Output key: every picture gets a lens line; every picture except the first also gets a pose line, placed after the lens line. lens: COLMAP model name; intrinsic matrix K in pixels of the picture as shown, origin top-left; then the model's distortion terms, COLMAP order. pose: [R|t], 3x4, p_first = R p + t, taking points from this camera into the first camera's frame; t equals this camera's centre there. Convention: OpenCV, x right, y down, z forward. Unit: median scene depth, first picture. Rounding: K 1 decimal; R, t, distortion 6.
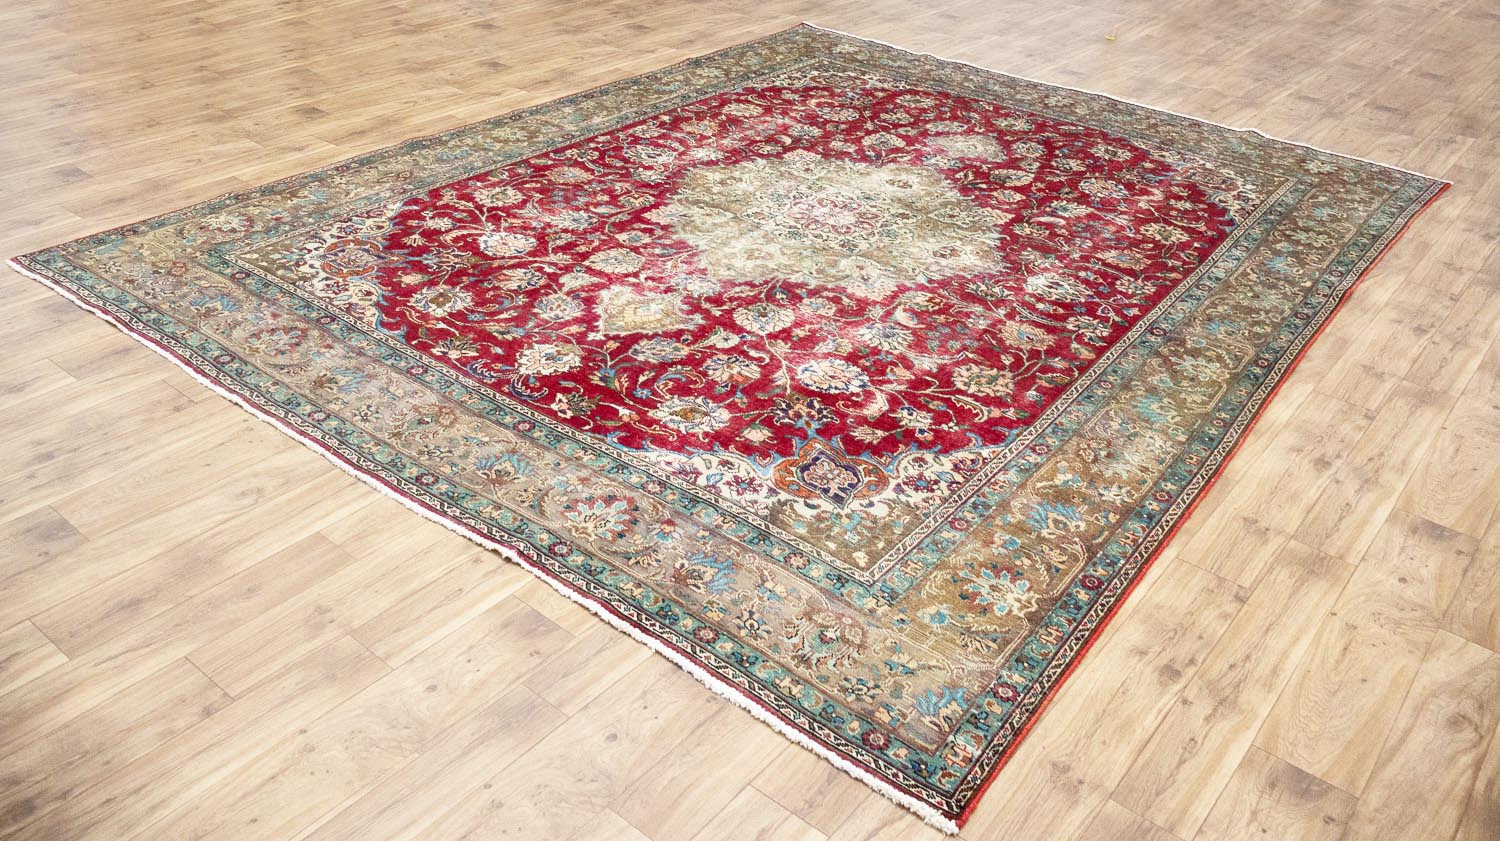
lens RADIAL K [[1207.5, 0, 750.0], [0, 1207.5, 420.5], [0, 0, 1]] dist [0.008680, 0.000649]
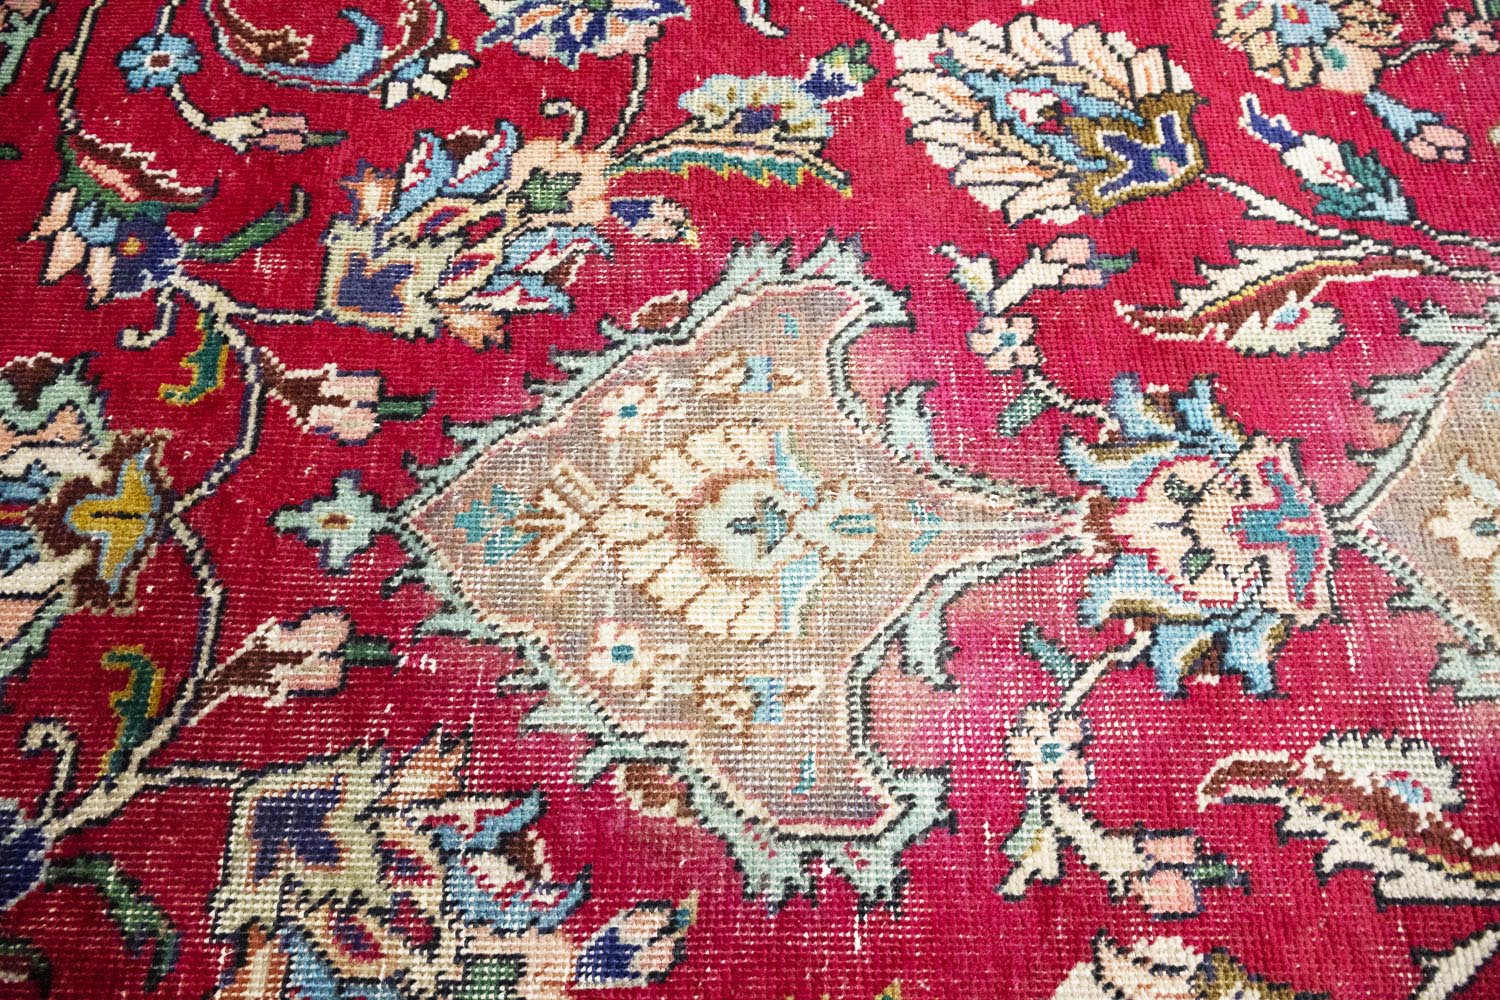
lens RADIAL K [[1284.2, 0, 742.9], [0, 1284.2, 496.6], [0, 0, 1]] dist [0.001650, -0.003035]
pose [[-0.604236, -0.735128, 0.307385, 0.167402], [0.394629, 0.059044, 0.916942, -0.409594], [-0.692219, 0.675352, 0.254426, 1.130631]]
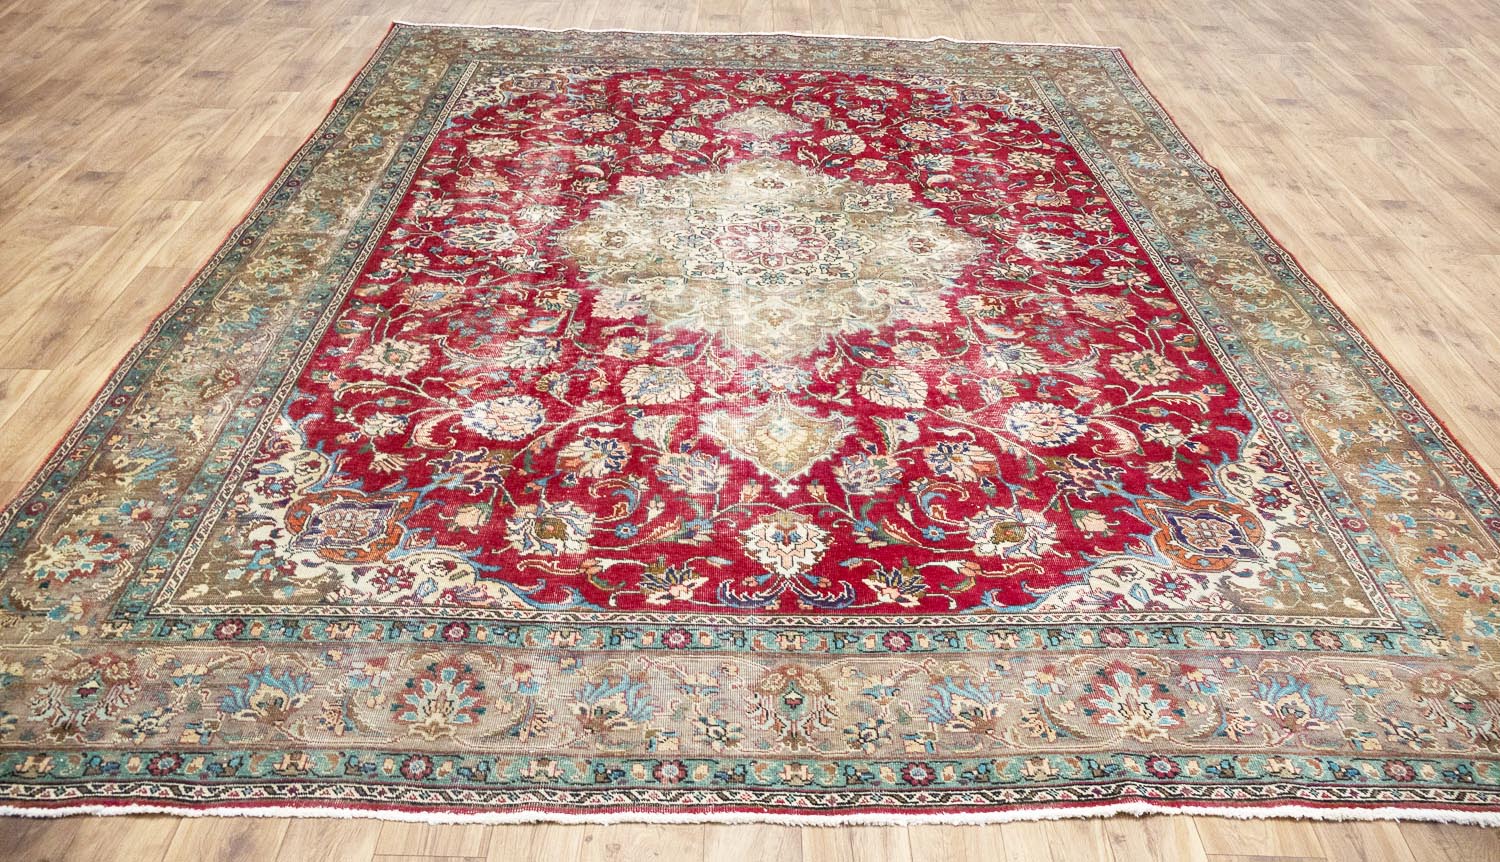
lens RADIAL K [[1190.7, 0, 750.0], [0, 1190.7, 431.0], [0, 0, 1]] dist [-0.000743, 0.005373]
pose [[0.780737, -0.376924, 0.498376, -0.418903], [0.336996, 0.925636, 0.172139, -0.199072], [-0.526198, 0.033555, 0.849700, 0.300124]]
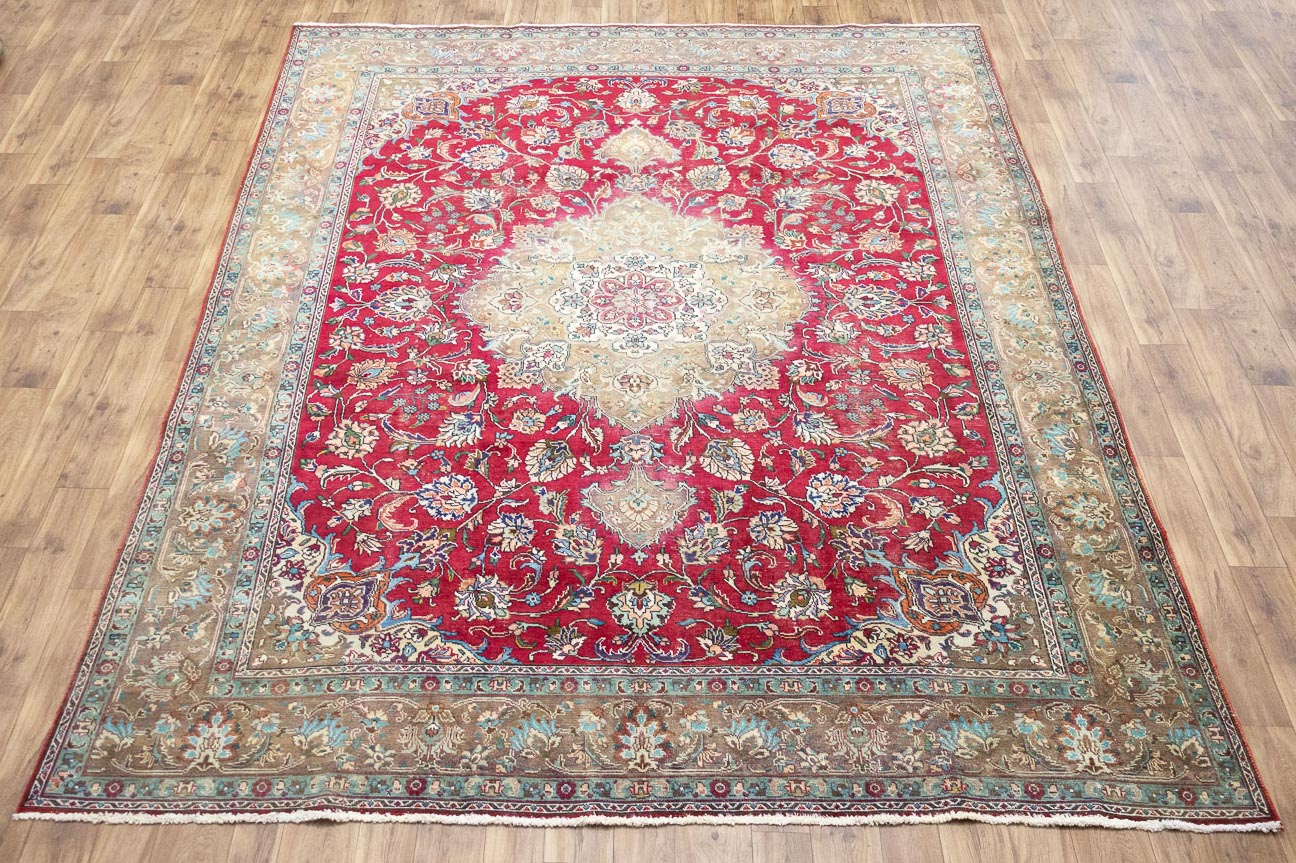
lens RADIAL K [[1219.5, 0, 584.9], [0, 1219.5, 433.0], [0, 0, 1]] dist [0.011760, -0.014746]
pose [[-0.802629, 0.407984, -0.435128, 0.617770], [-0.340308, 0.285905, 0.895795, -1.079264], [0.489875, 0.867068, -0.090635, 1.189509]]
